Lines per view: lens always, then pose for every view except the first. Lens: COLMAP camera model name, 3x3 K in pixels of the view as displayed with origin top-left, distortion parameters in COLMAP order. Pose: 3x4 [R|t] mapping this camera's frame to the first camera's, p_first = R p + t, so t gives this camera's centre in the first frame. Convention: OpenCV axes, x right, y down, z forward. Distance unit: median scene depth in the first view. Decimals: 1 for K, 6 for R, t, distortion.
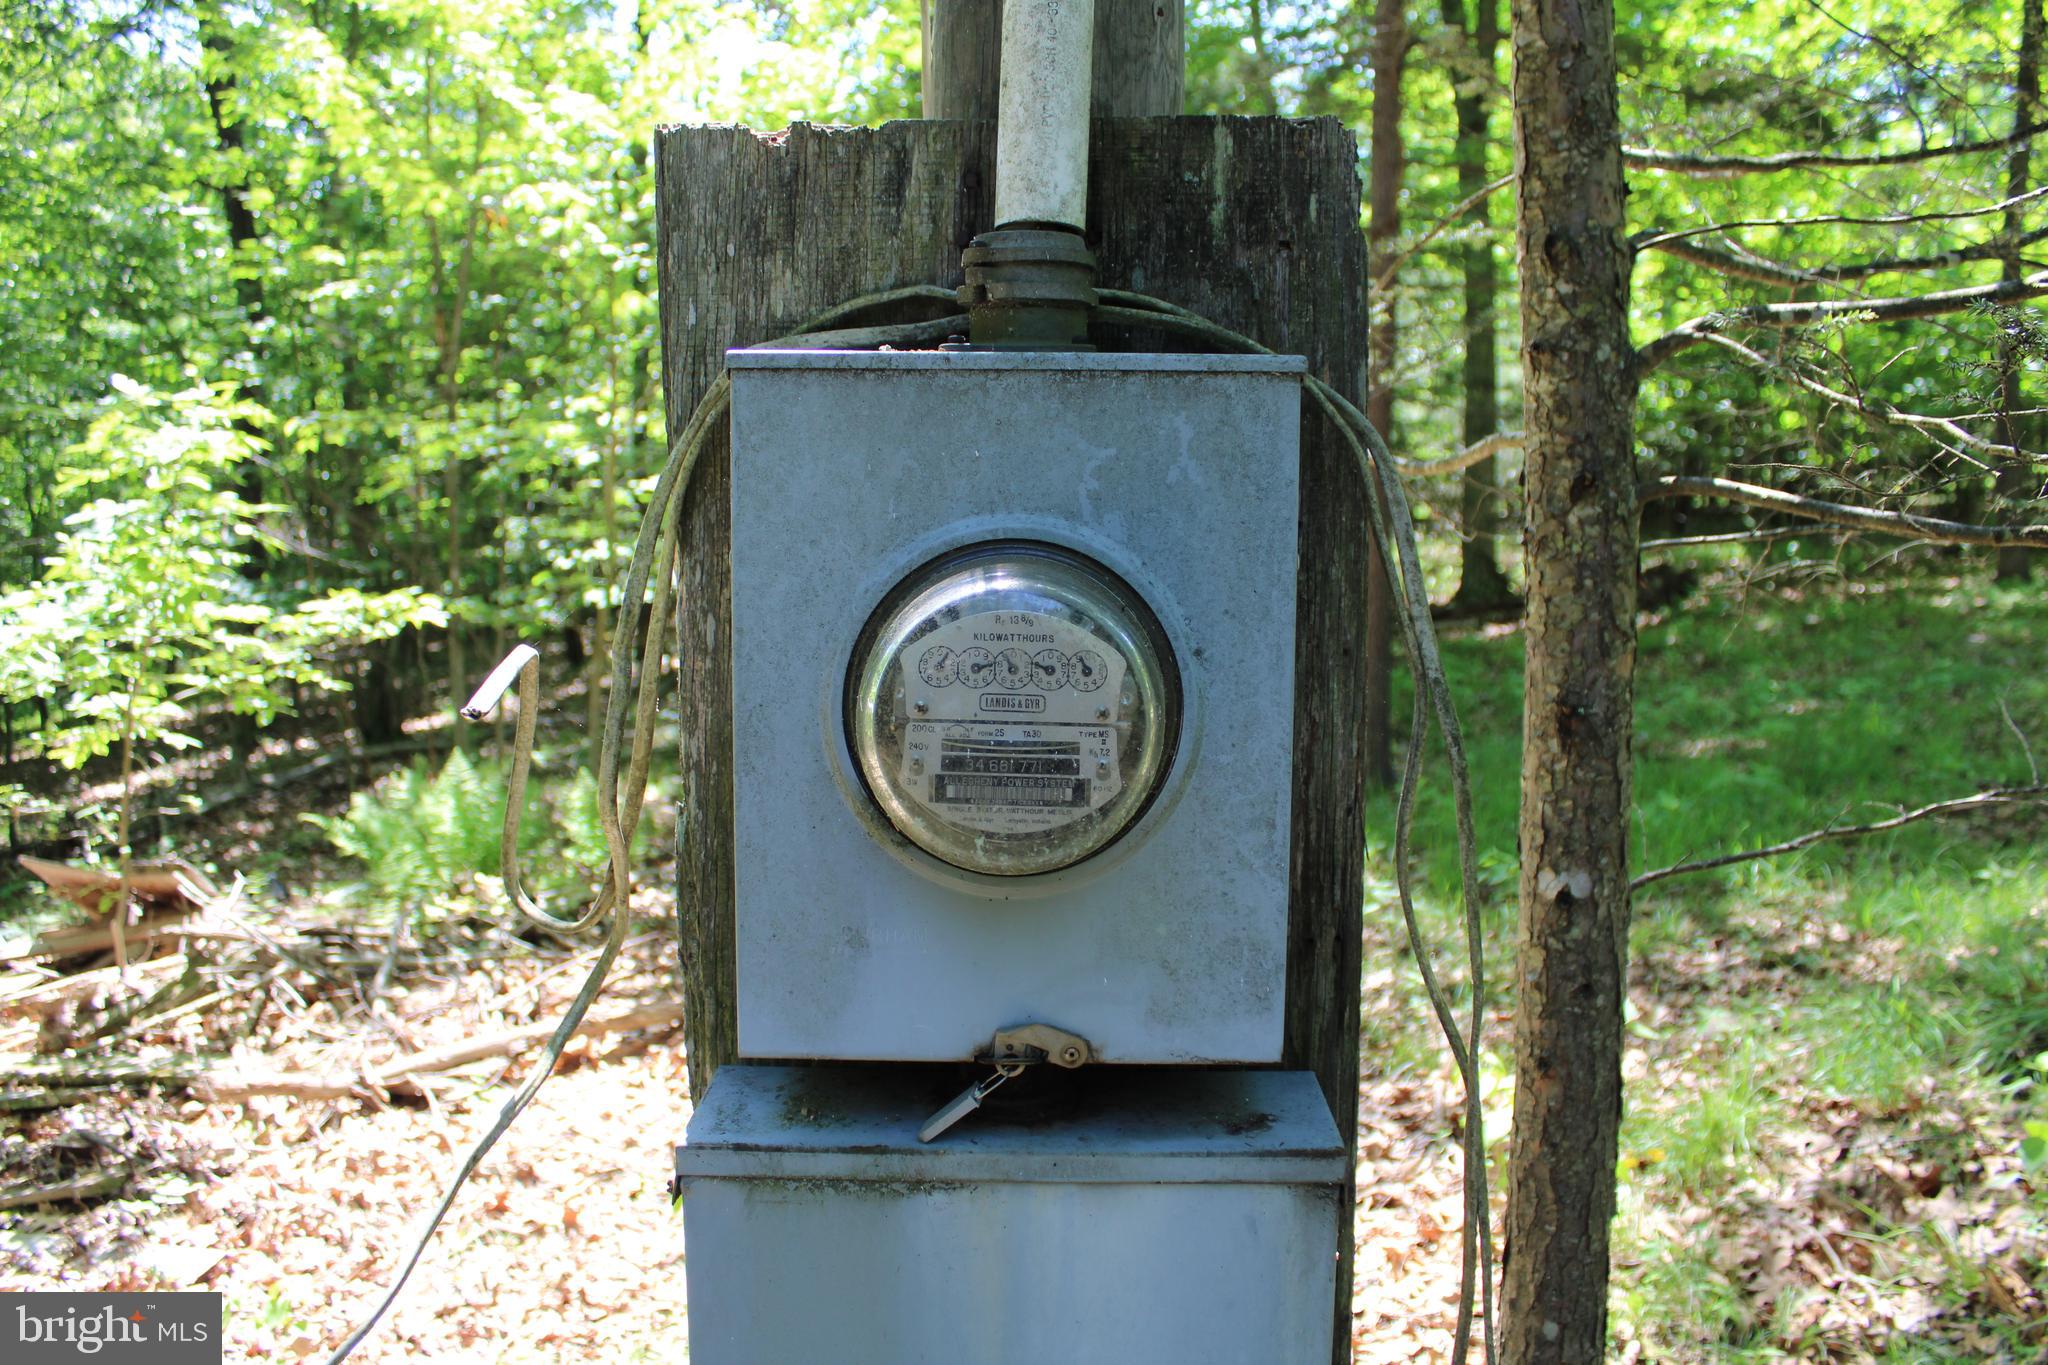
lens RADIAL K [[1701.0, 0, 1029.5], [0, 1701.0, 701.5], [0, 0, 1]] dist [-0.156014, 0.139005]
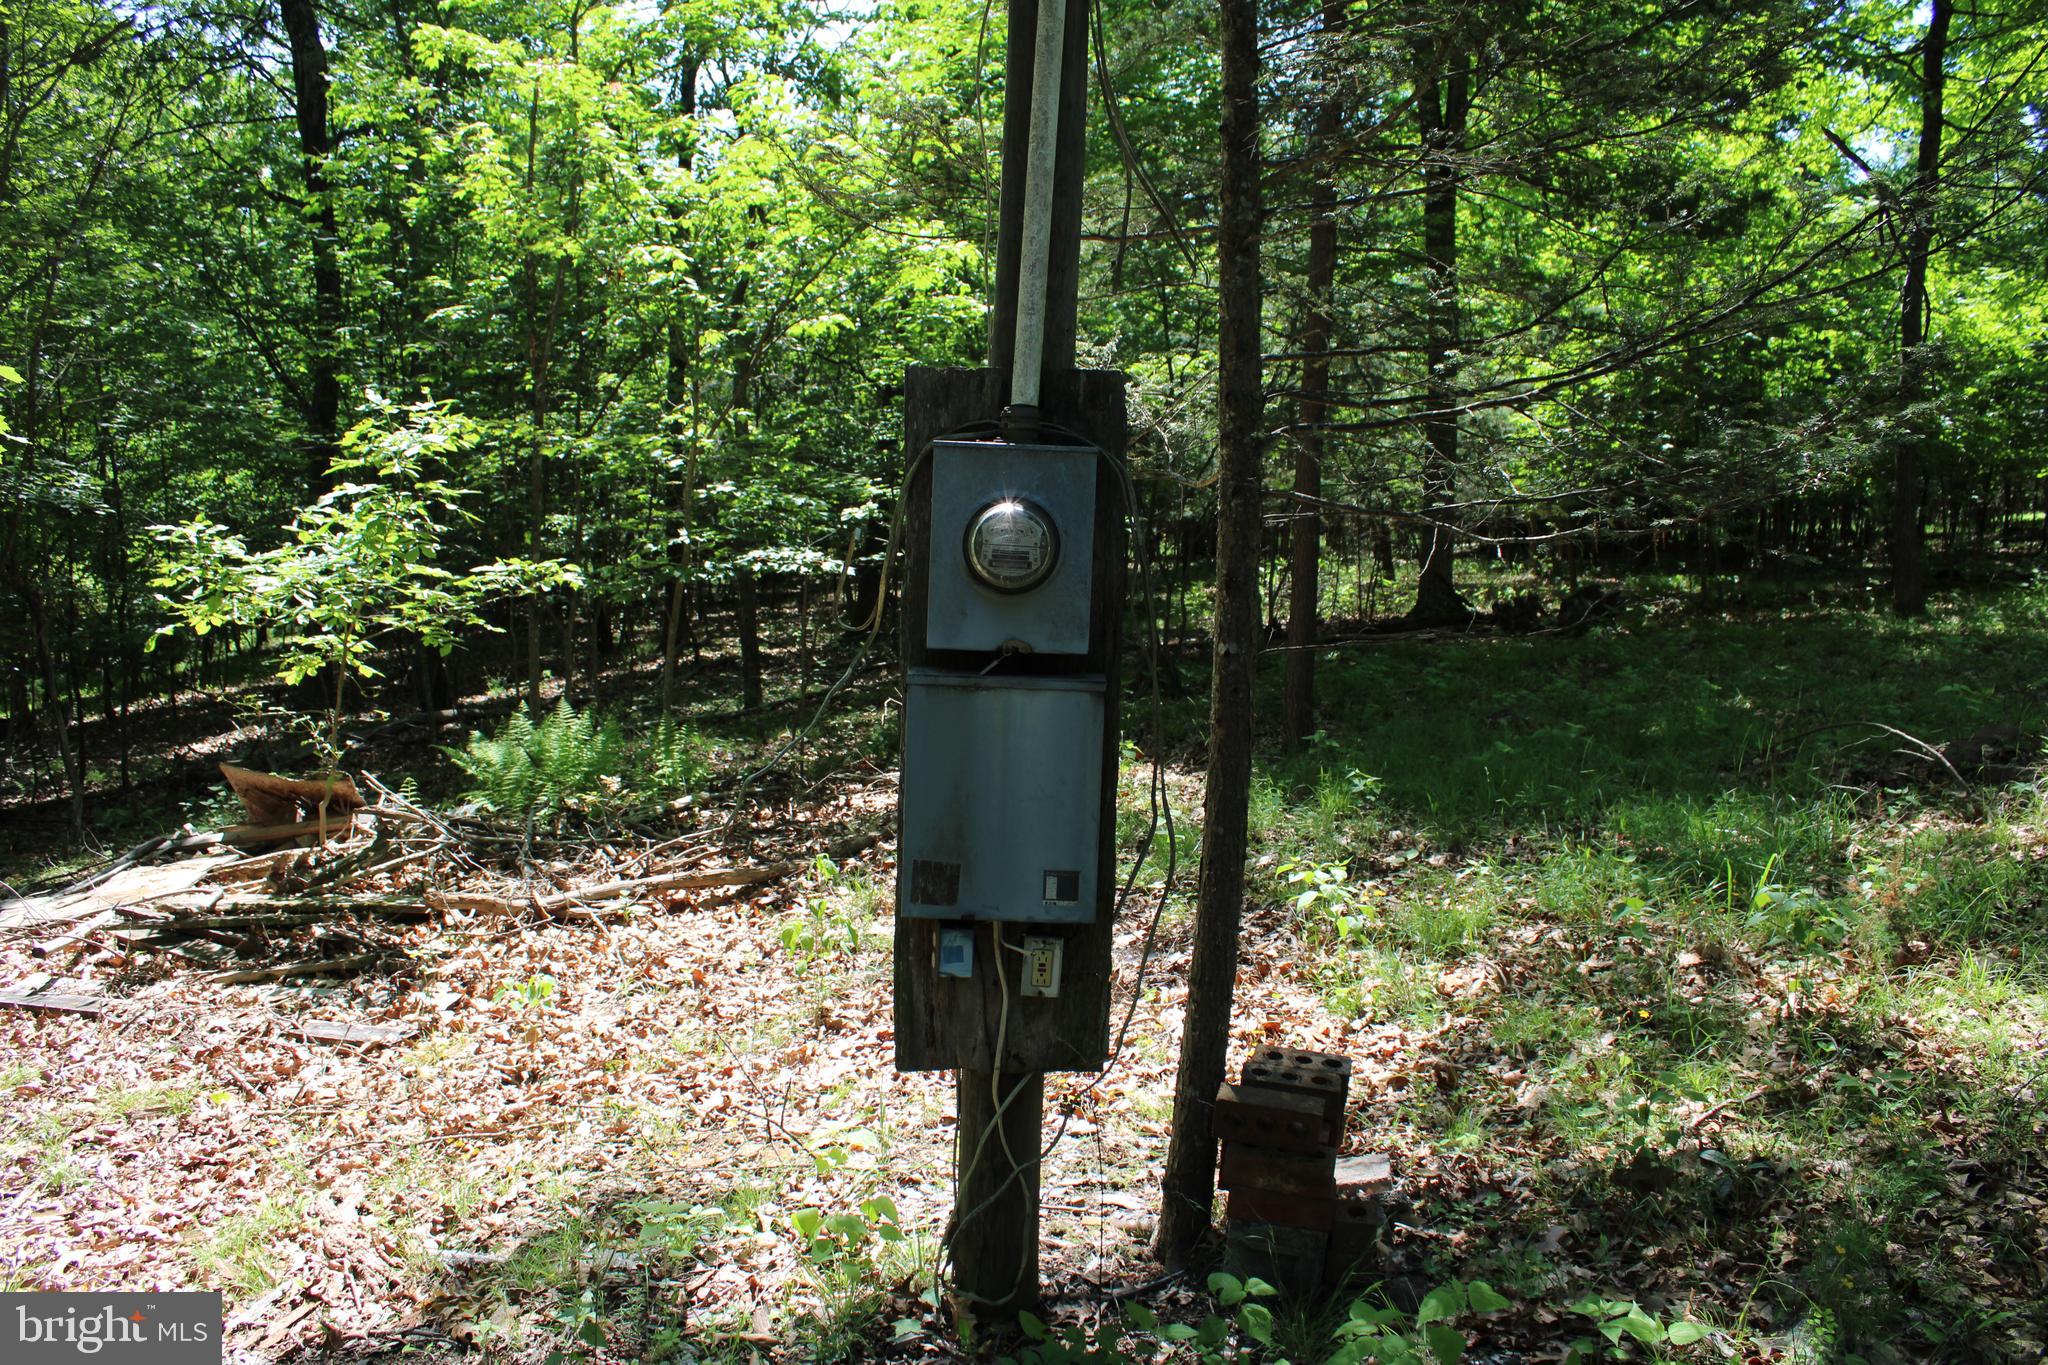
lens RADIAL K [[1701.0, 0, 1029.5], [0, 1701.0, 701.5], [0, 0, 1]] dist [-0.156014, 0.139005]
pose [[0.999435, 0.033599, 0.001280, 0.004957], [-0.033584, 0.999381, -0.010480, 0.053127], [-0.001631, 0.010431, 0.999944, -0.366635]]
